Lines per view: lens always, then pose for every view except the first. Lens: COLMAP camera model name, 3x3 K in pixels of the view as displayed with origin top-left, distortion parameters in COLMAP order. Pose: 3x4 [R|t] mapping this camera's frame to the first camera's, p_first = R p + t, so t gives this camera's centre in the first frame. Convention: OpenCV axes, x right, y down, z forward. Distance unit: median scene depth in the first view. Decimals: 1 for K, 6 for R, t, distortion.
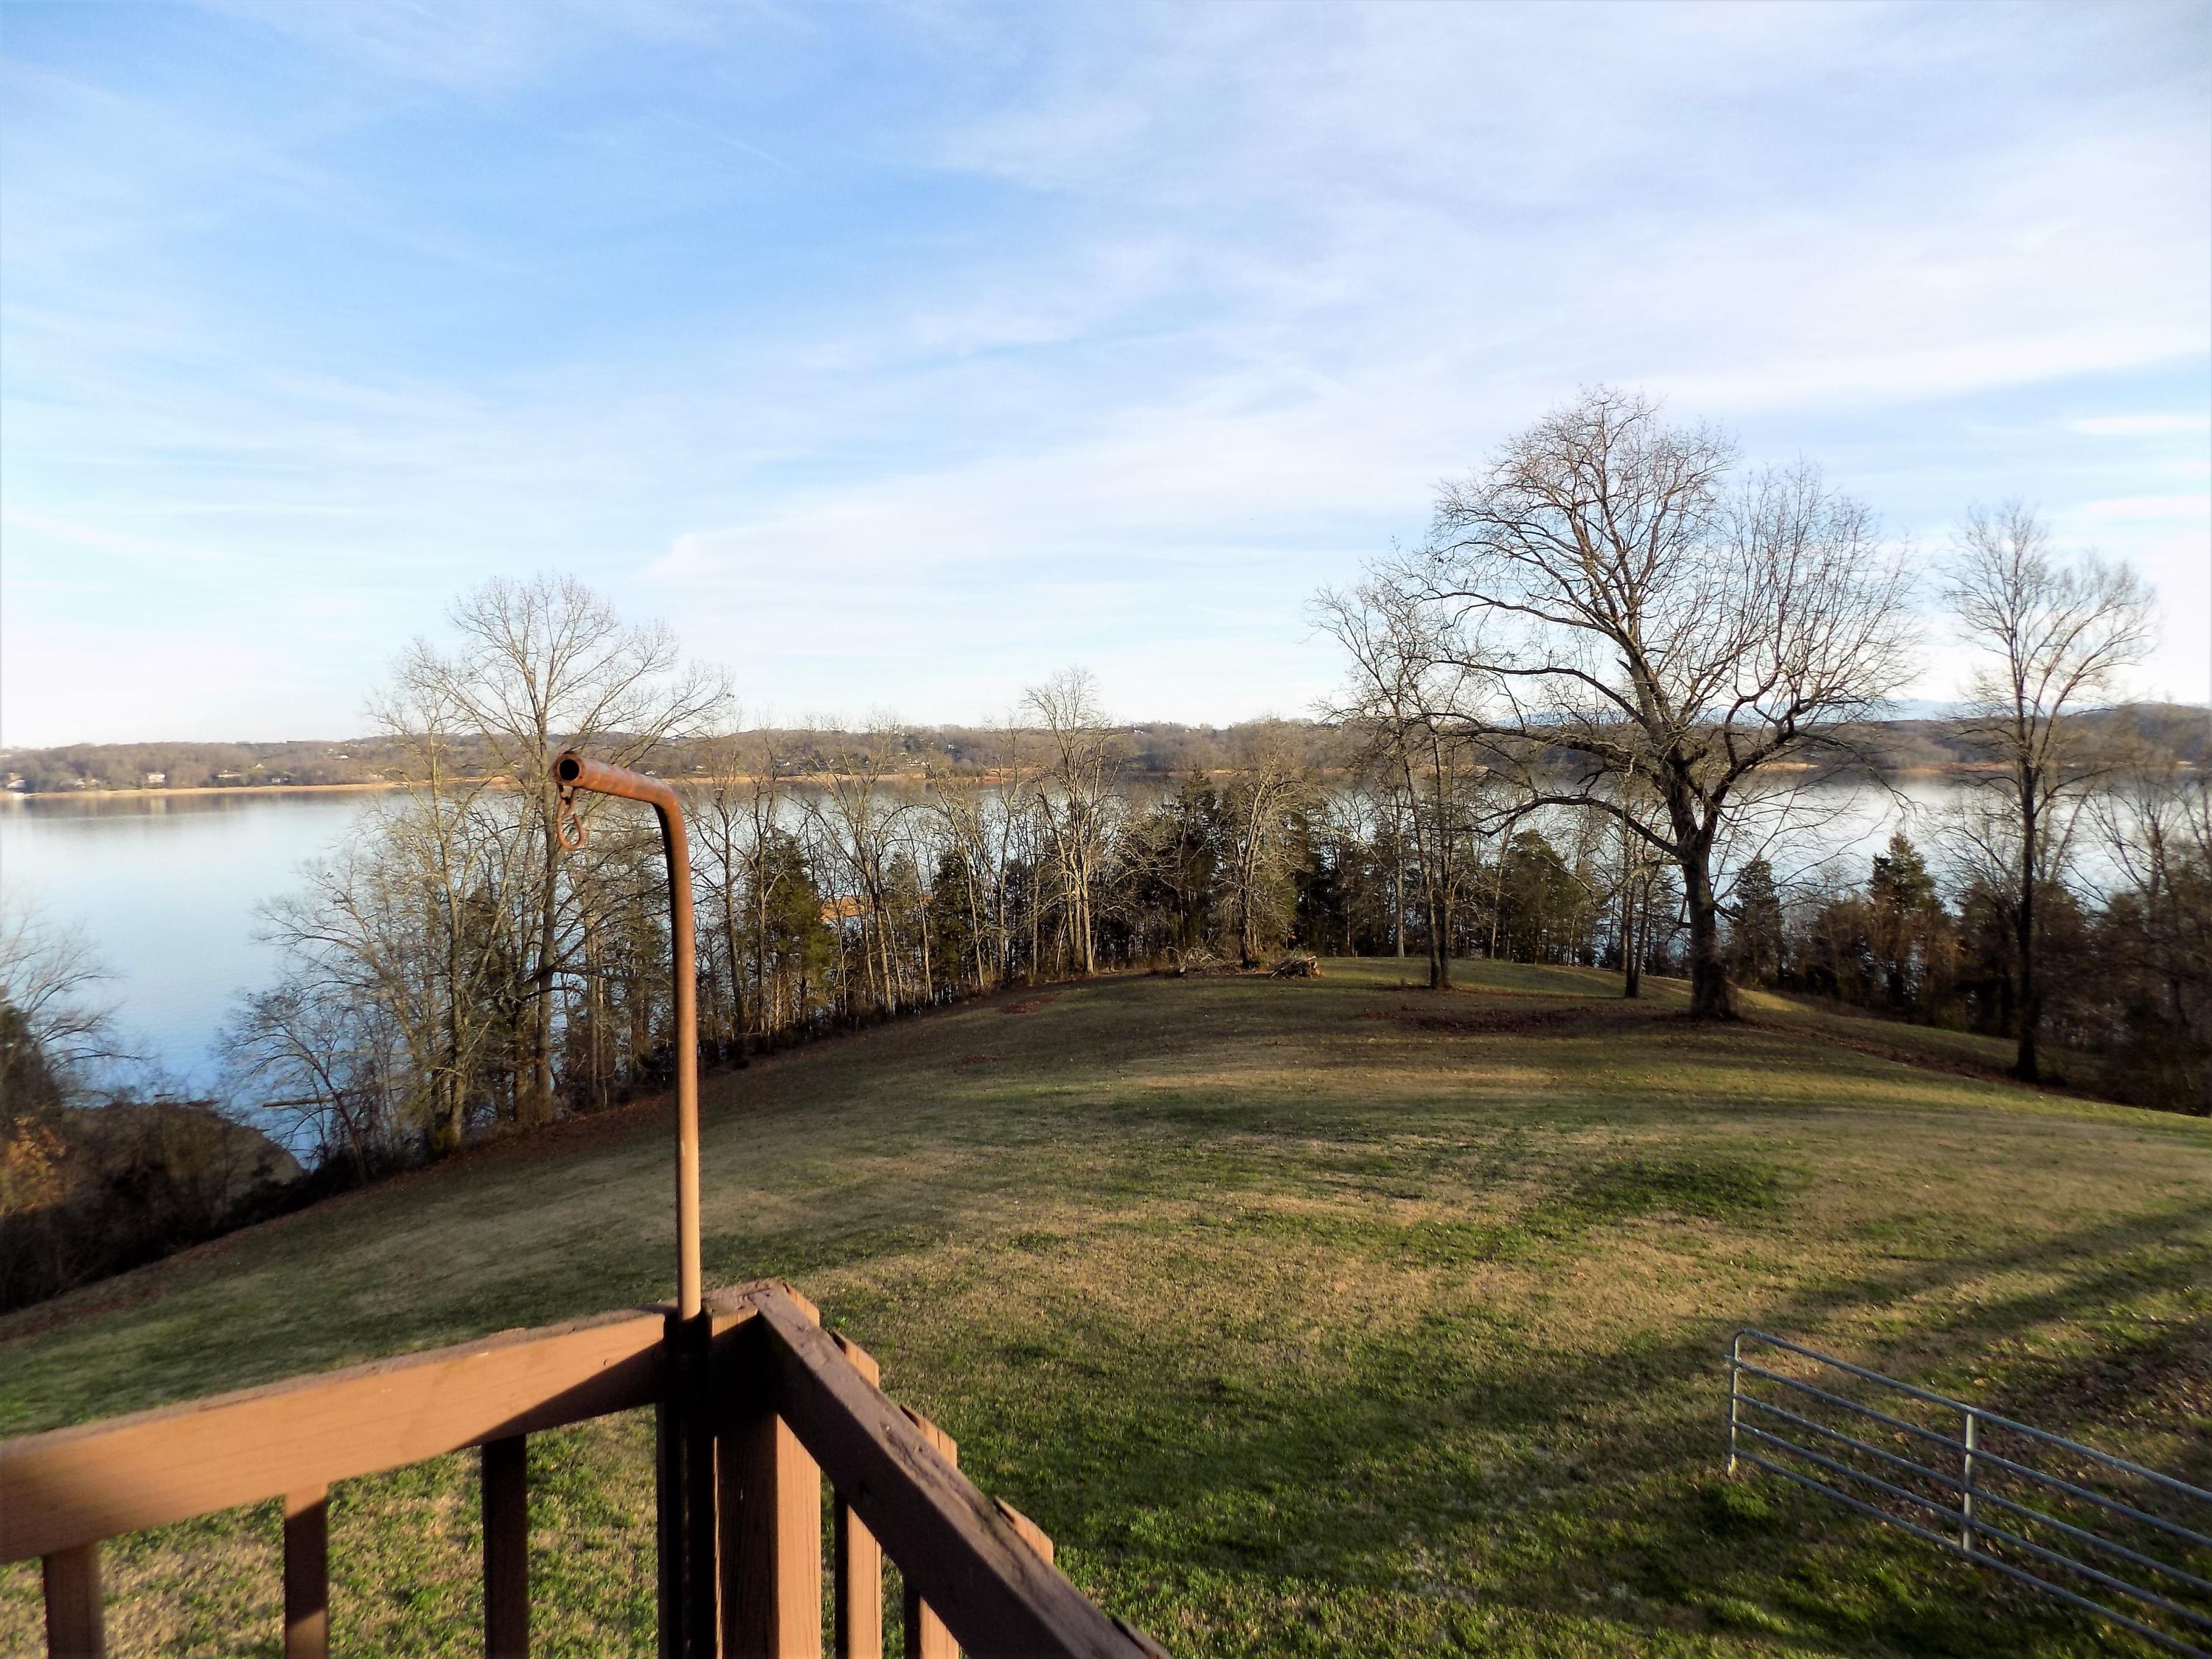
lens RADIAL K [[1523.3, 0, 1111.7], [0, 1523.3, 806.9], [0, 0, 1]] dist [-0.059589, 0.058445]
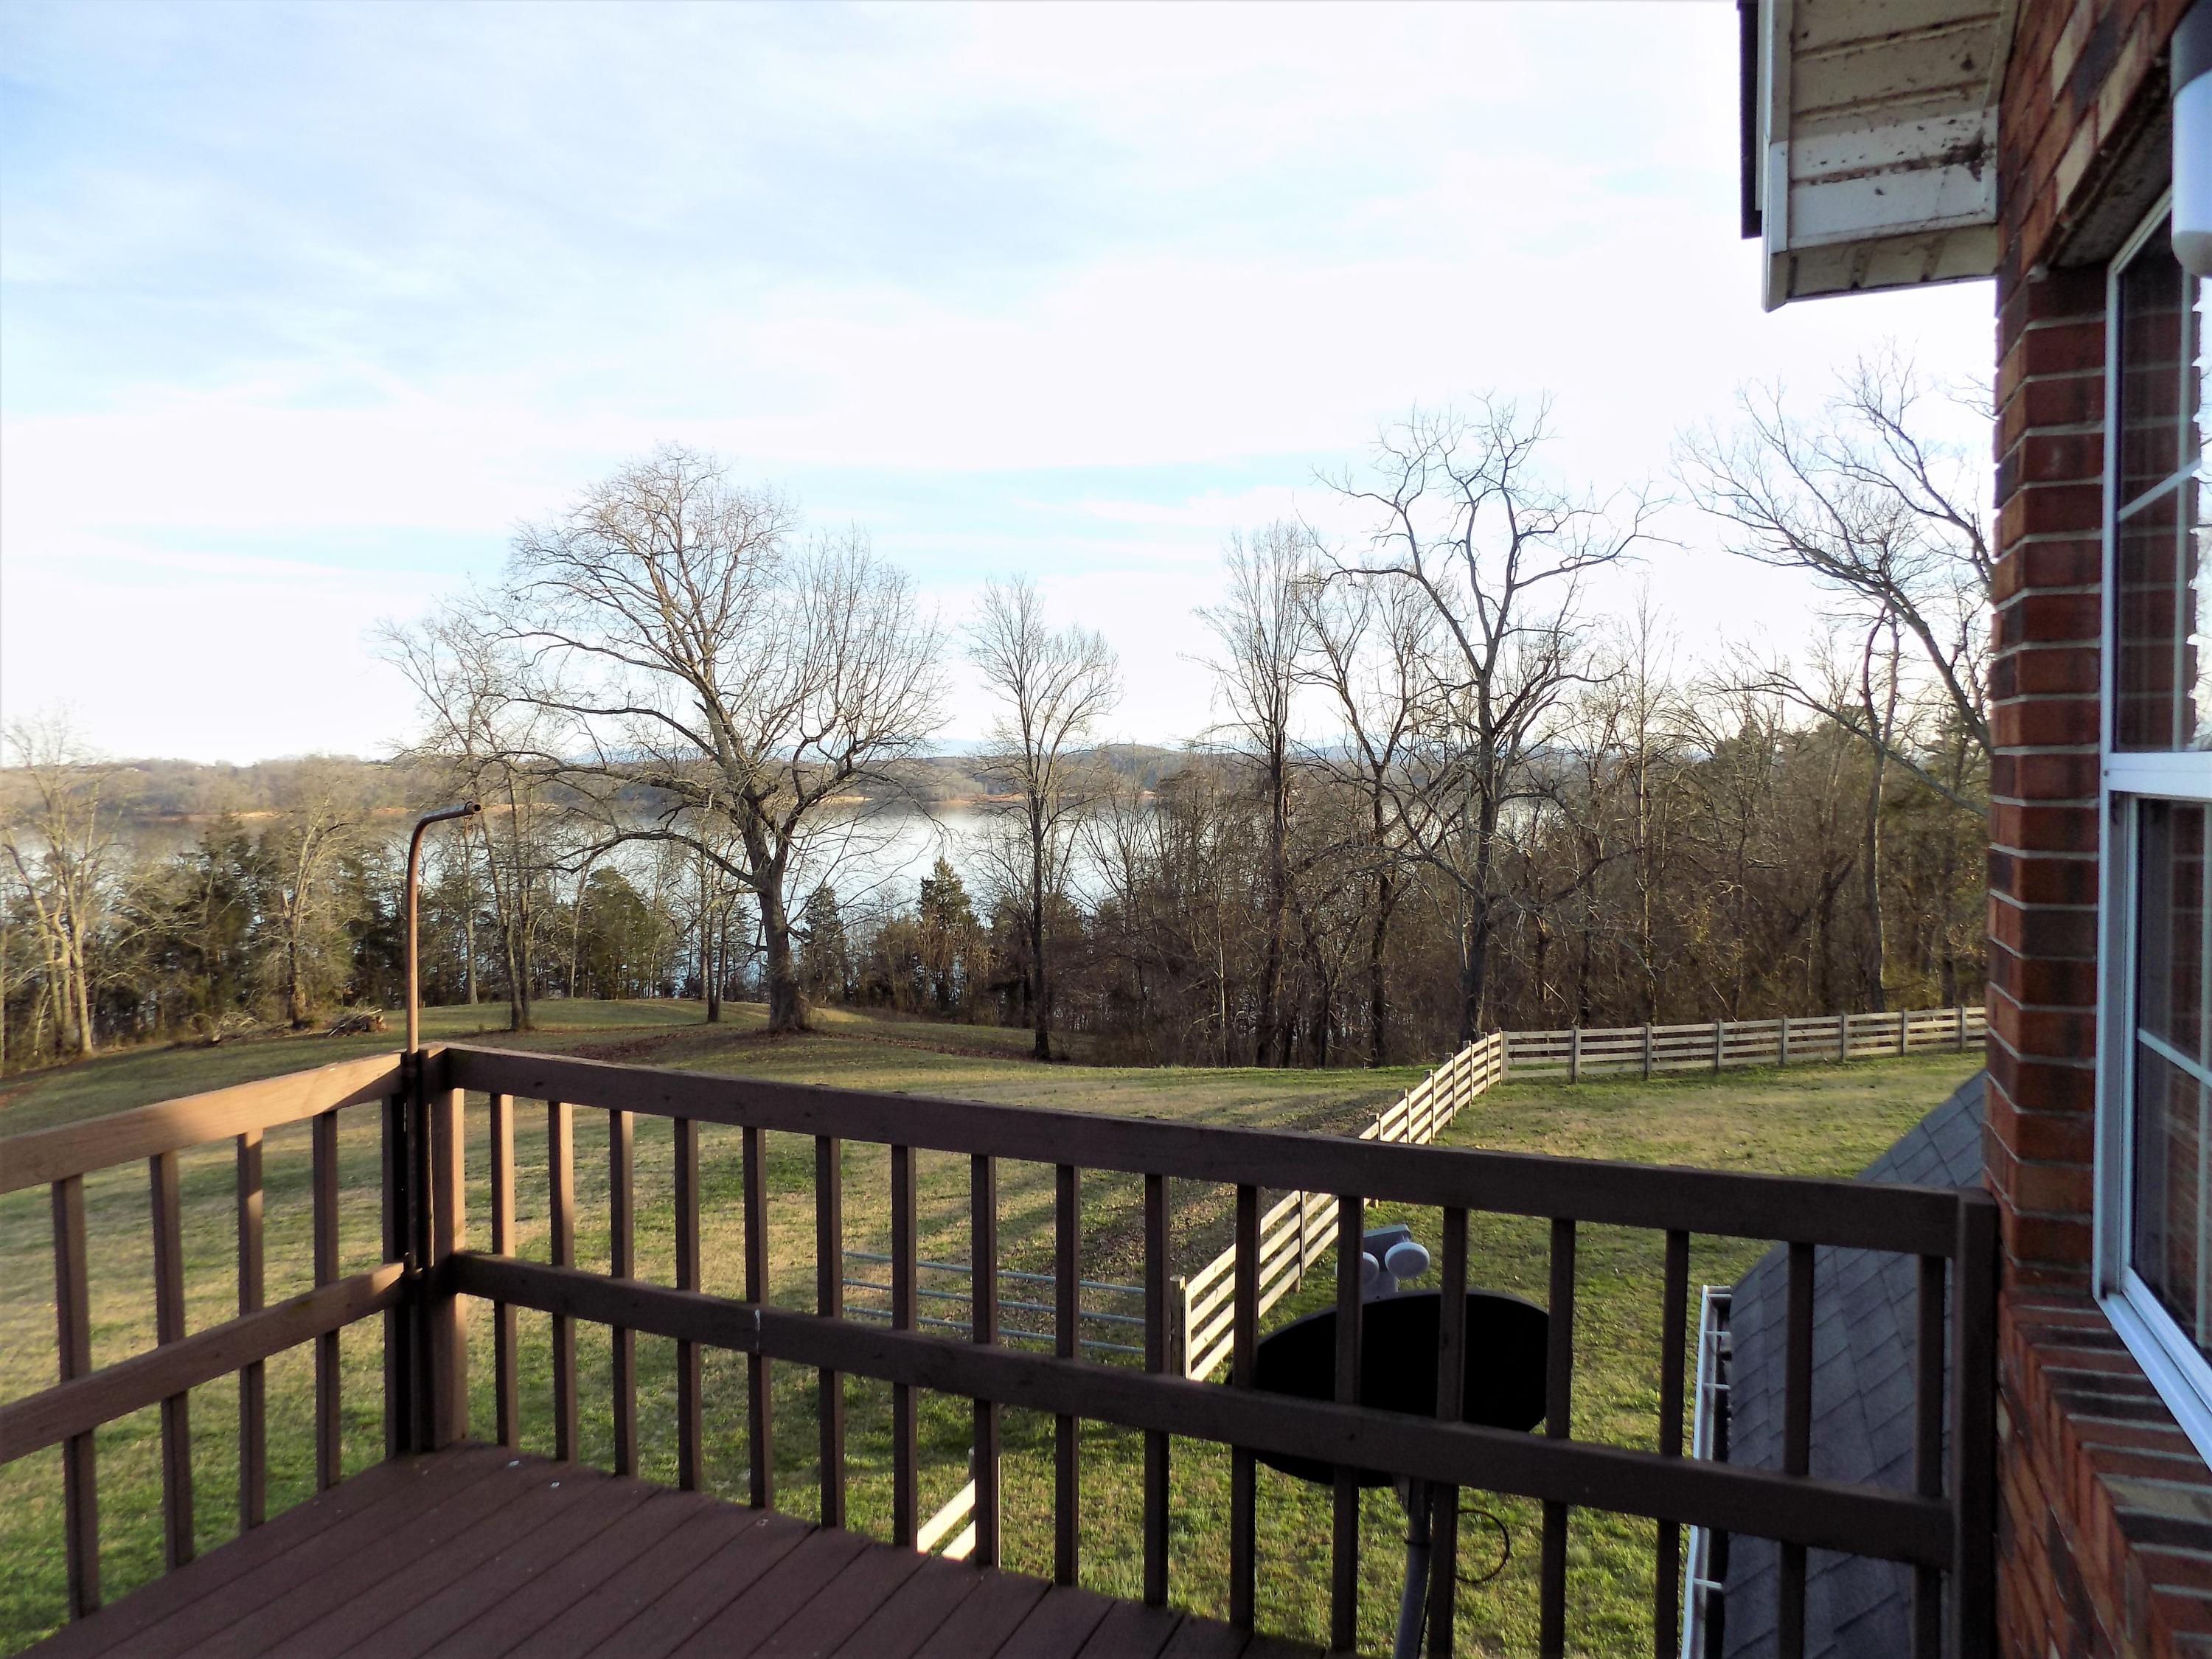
lens RADIAL K [[1523.3, 0, 1130.4], [0, 1523.3, 814.1], [0, 0, 1]] dist [-0.059589, 0.058445]
pose [[0.821796, -0.017254, 0.569520, -0.019156], [0.028191, 0.999548, -0.010398, 0.001113], [-0.569084, 0.024600, 0.821912, -0.040817]]
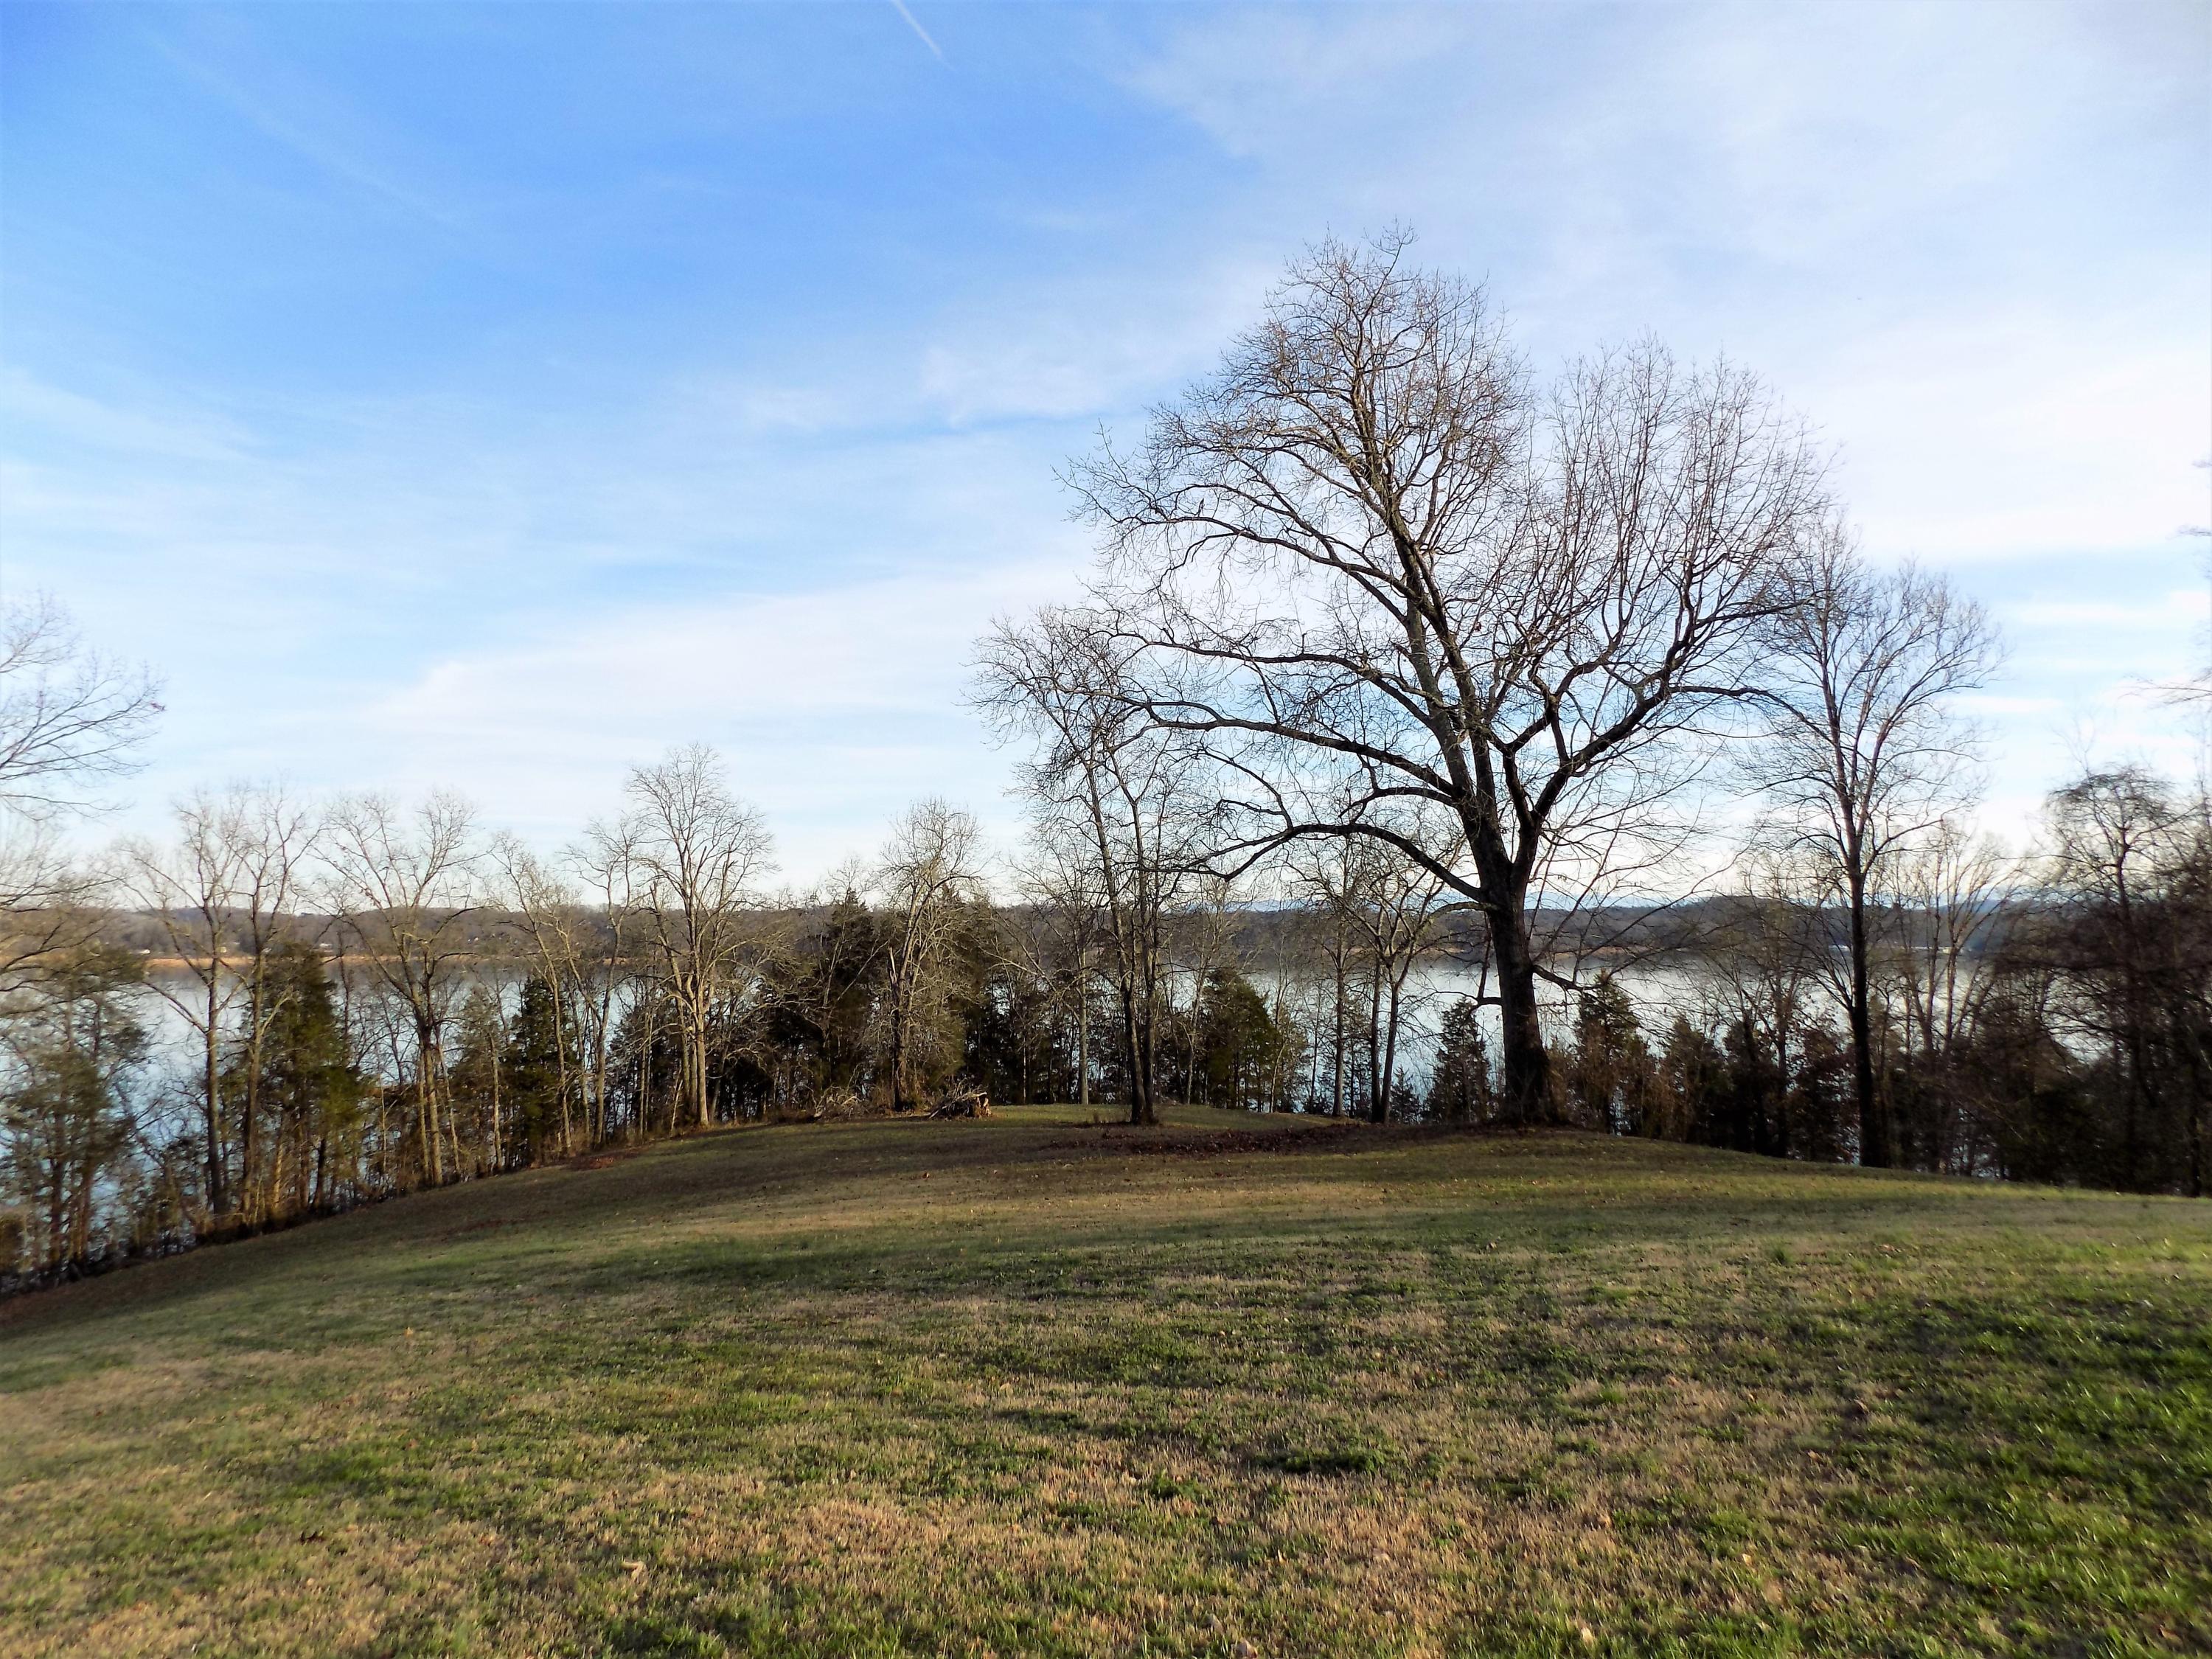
lens RADIAL K [[1523.3, 0, 1116.9], [0, 1523.3, 810.6], [0, 0, 1]] dist [-0.059589, 0.058445]
pose [[0.976646, 0.024620, 0.213439, 0.042724], [0.000938, 0.992915, -0.118824, 0.072587], [-0.214852, 0.116249, 0.969703, 0.306470]]
